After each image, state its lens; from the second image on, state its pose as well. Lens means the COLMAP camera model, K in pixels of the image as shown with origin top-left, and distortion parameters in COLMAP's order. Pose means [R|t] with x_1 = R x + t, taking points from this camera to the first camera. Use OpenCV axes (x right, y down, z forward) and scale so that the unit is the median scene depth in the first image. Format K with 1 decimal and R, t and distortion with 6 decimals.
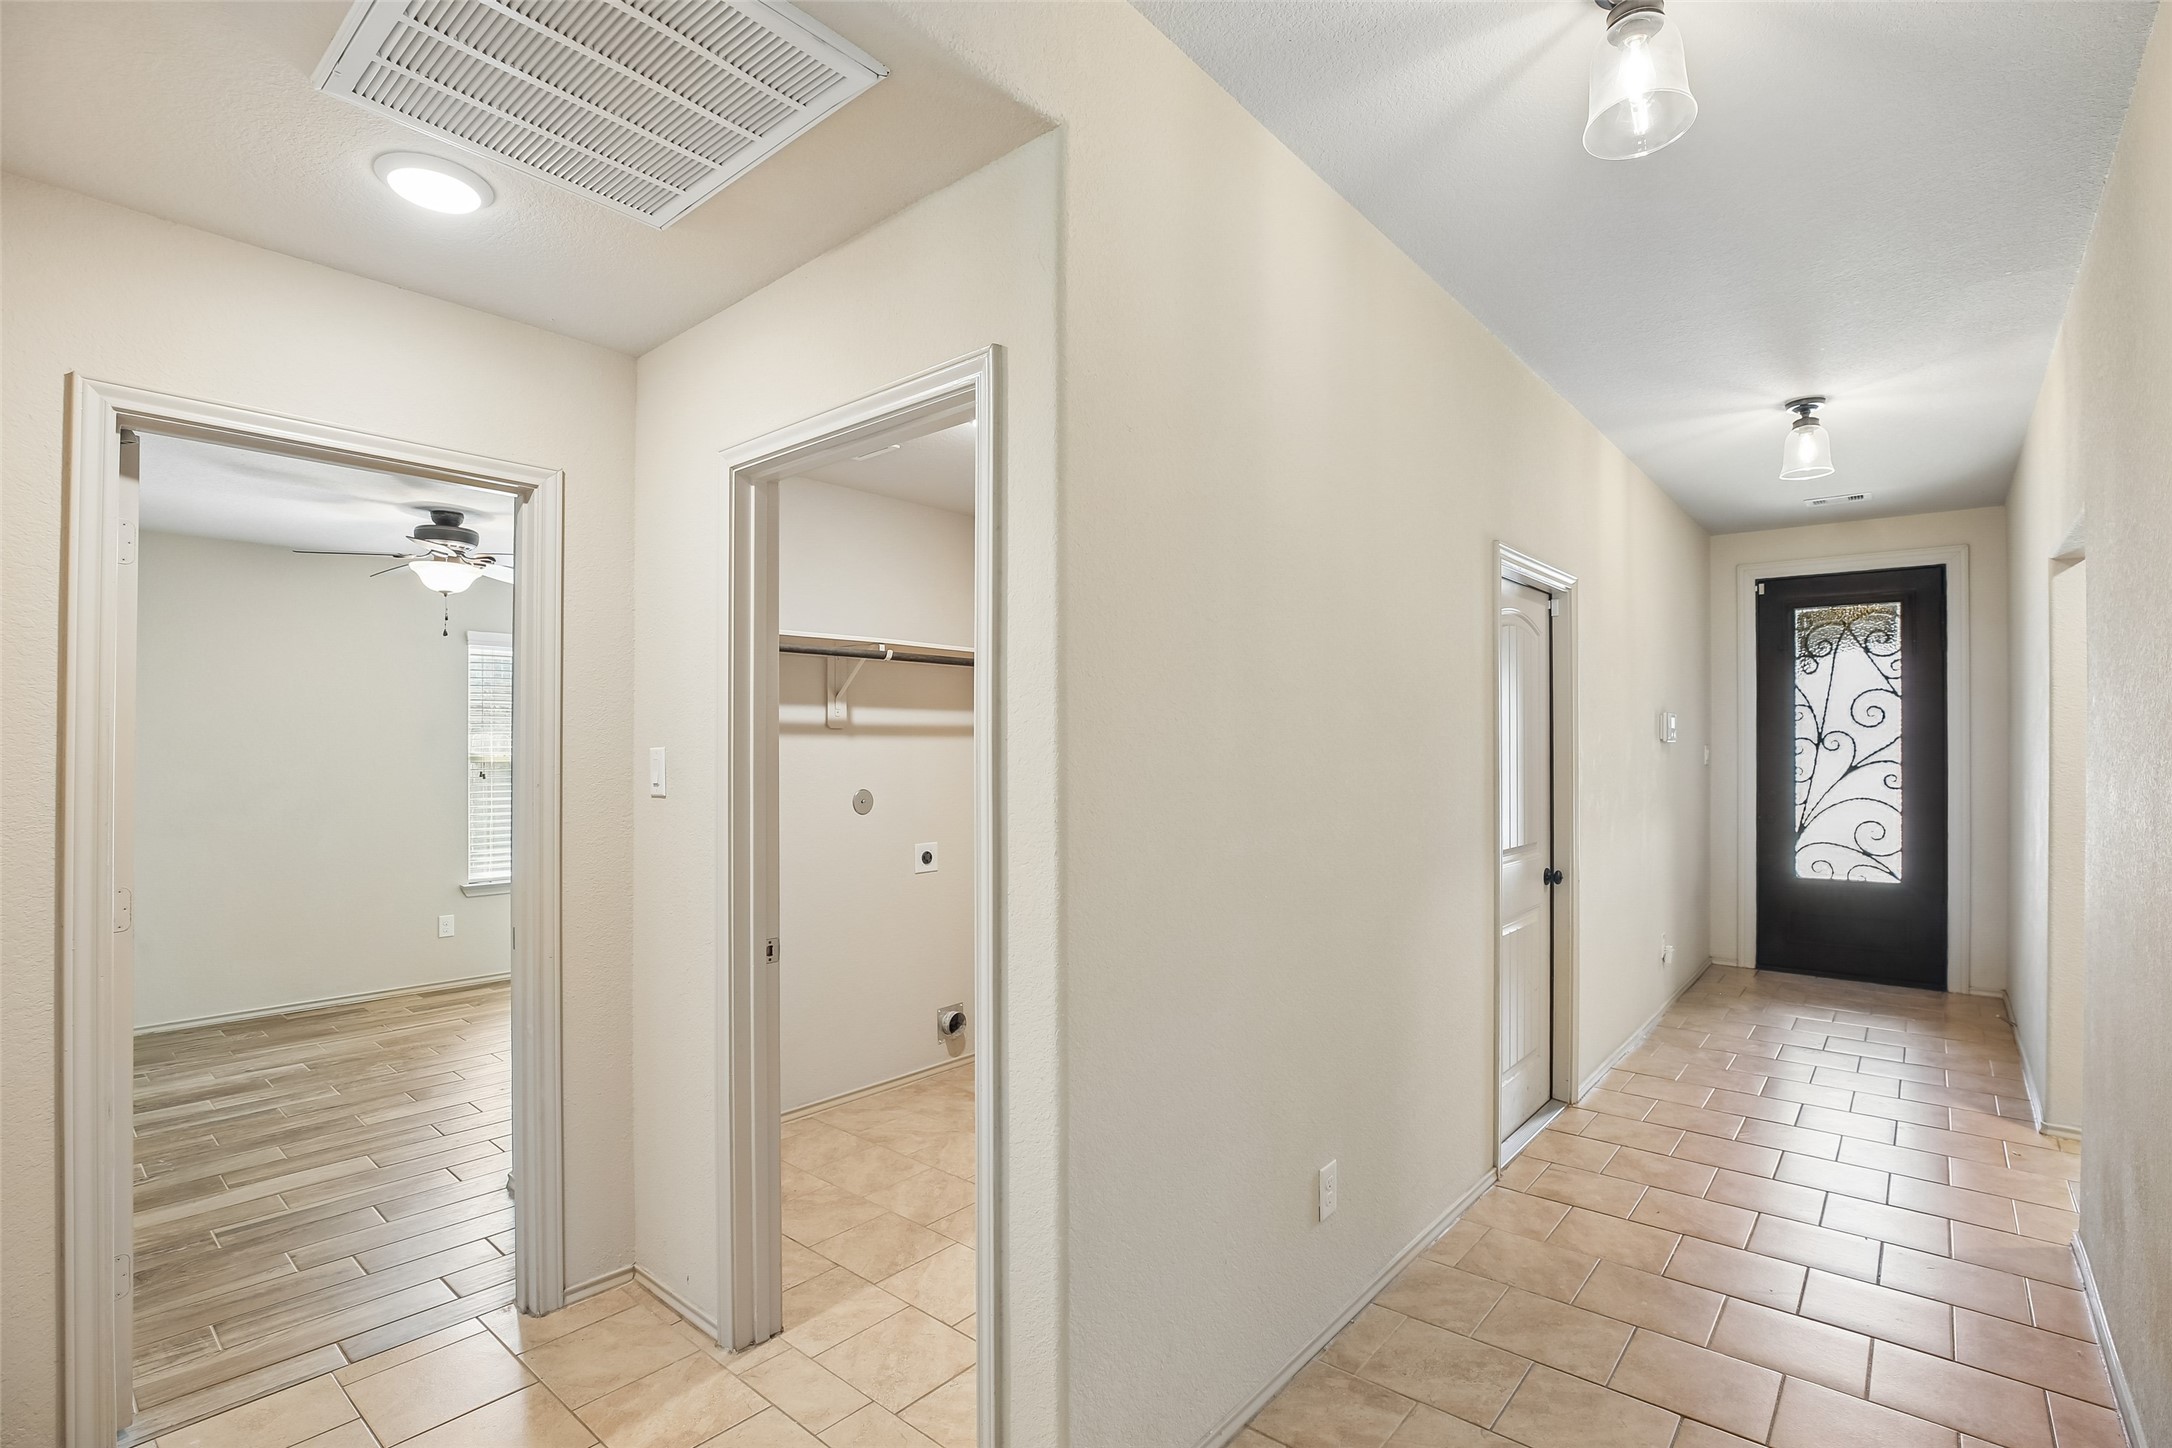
lens RADIAL K [[1011.0, 0, 1084.1], [0, 1011.0, 743.0], [0, 0, 1]] dist [-0.041539, 0.013784]
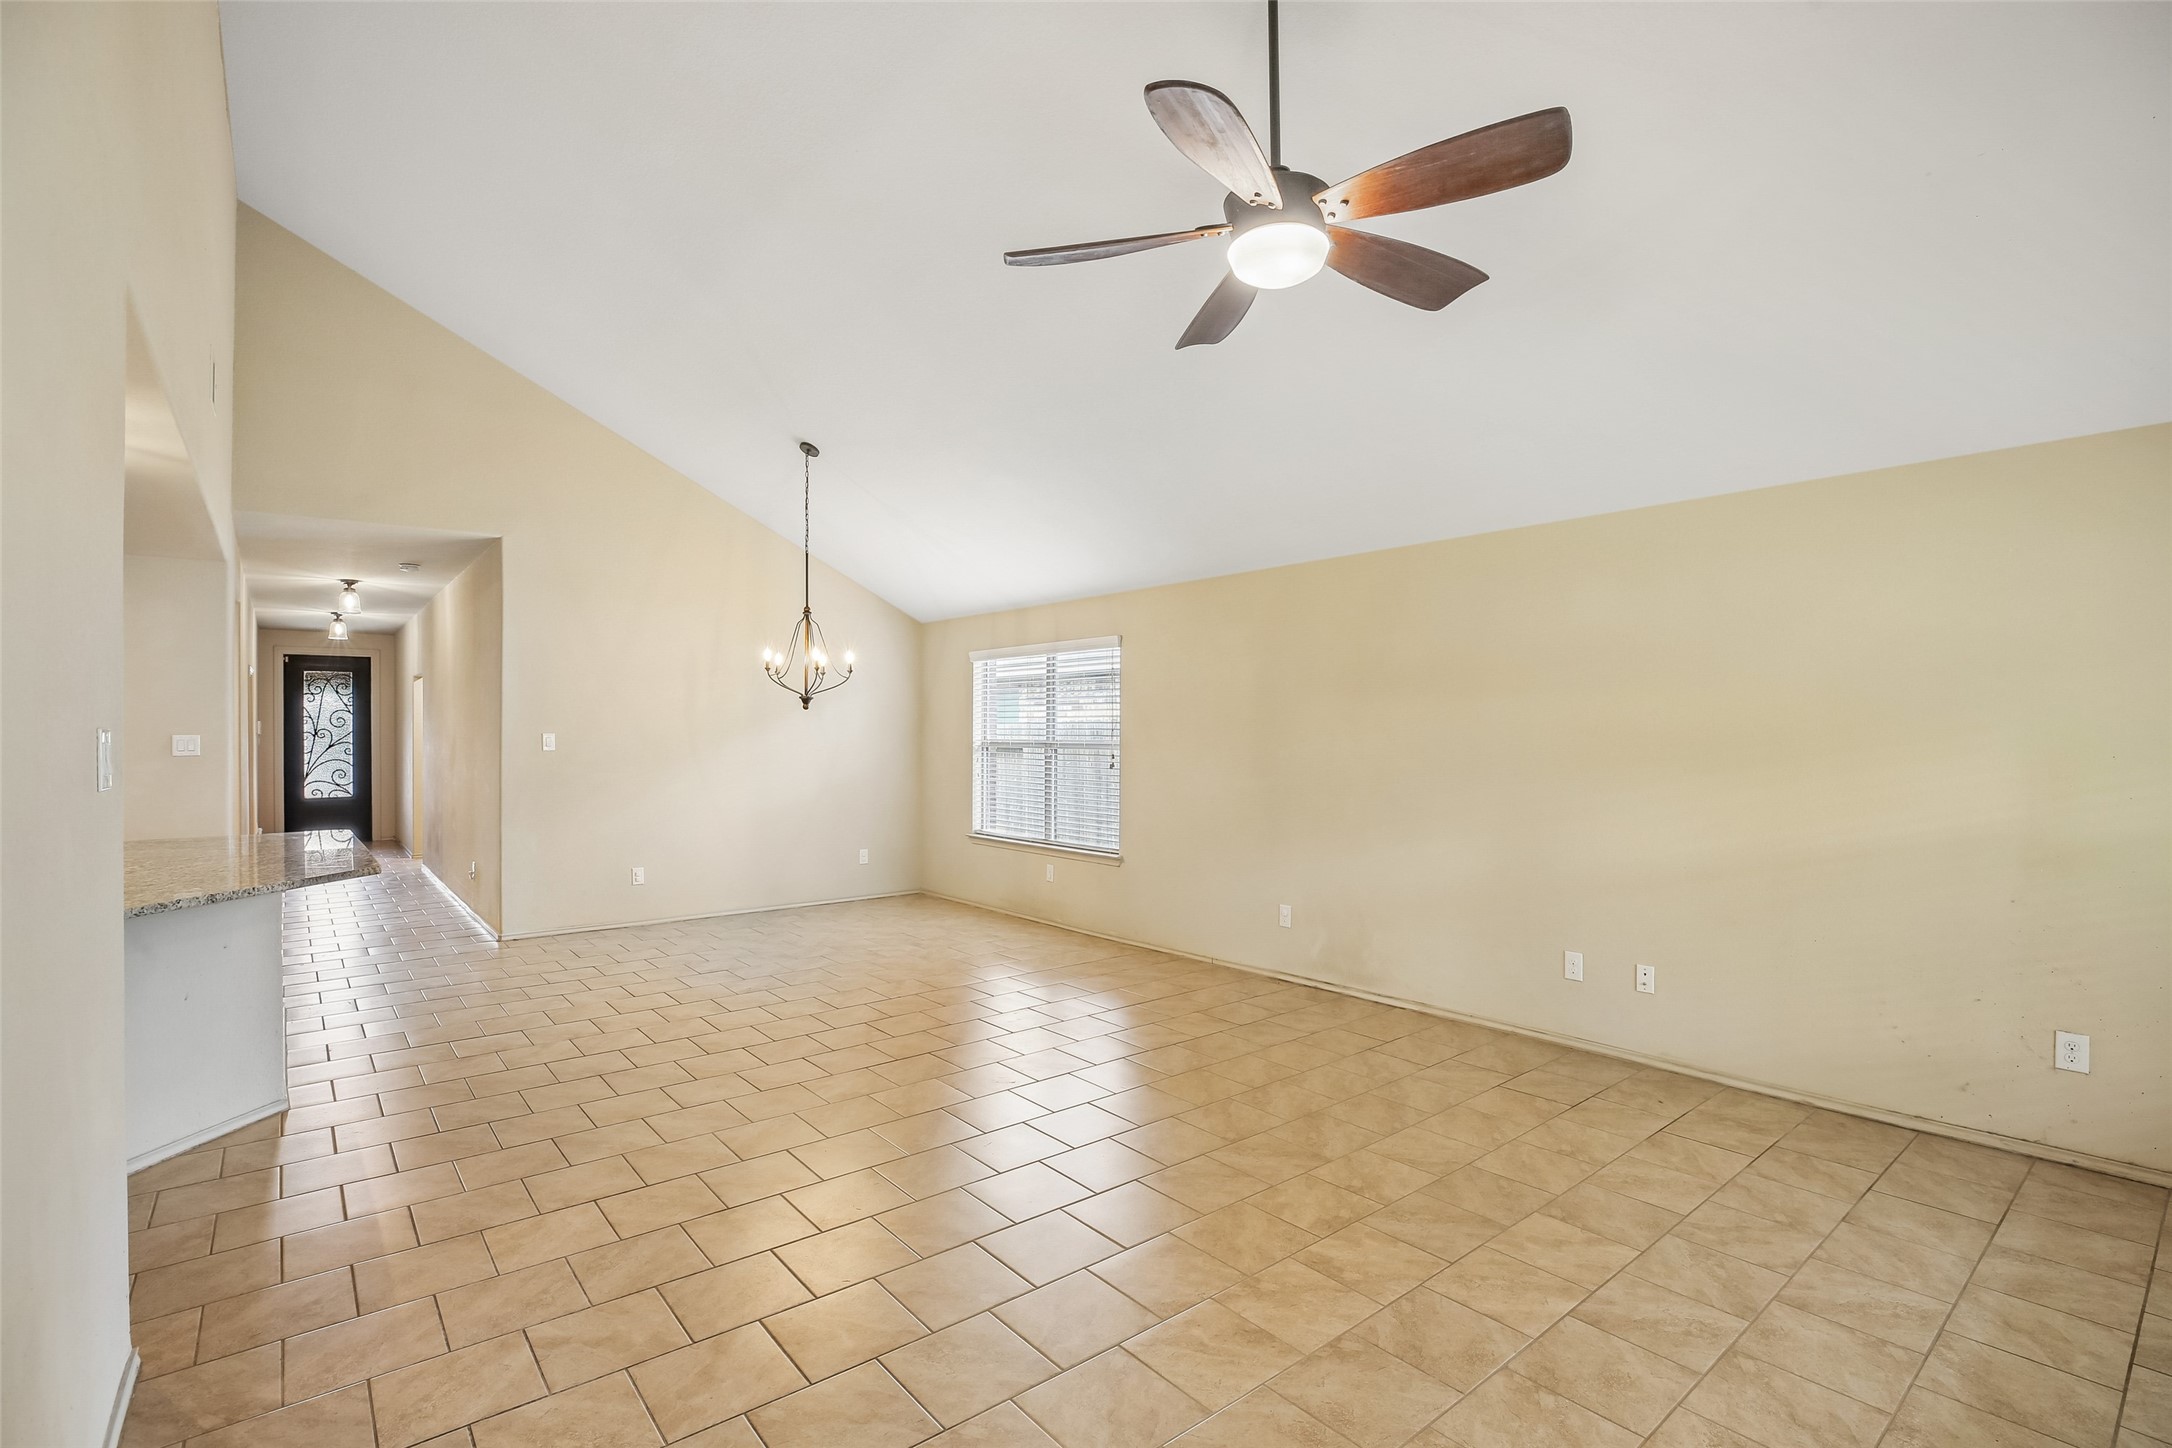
lens RADIAL K [[1003.2, 0, 1078.9], [0, 1003.2, 730.2], [0, 0, 1]] dist [-0.044047, 0.015265]
pose [[0.186576, 0.004428, 0.982430, -1.054324], [-0.003622, 0.999986, -0.003819, -0.006876], [-0.982434, -0.002846, 0.186590, -1.032622]]
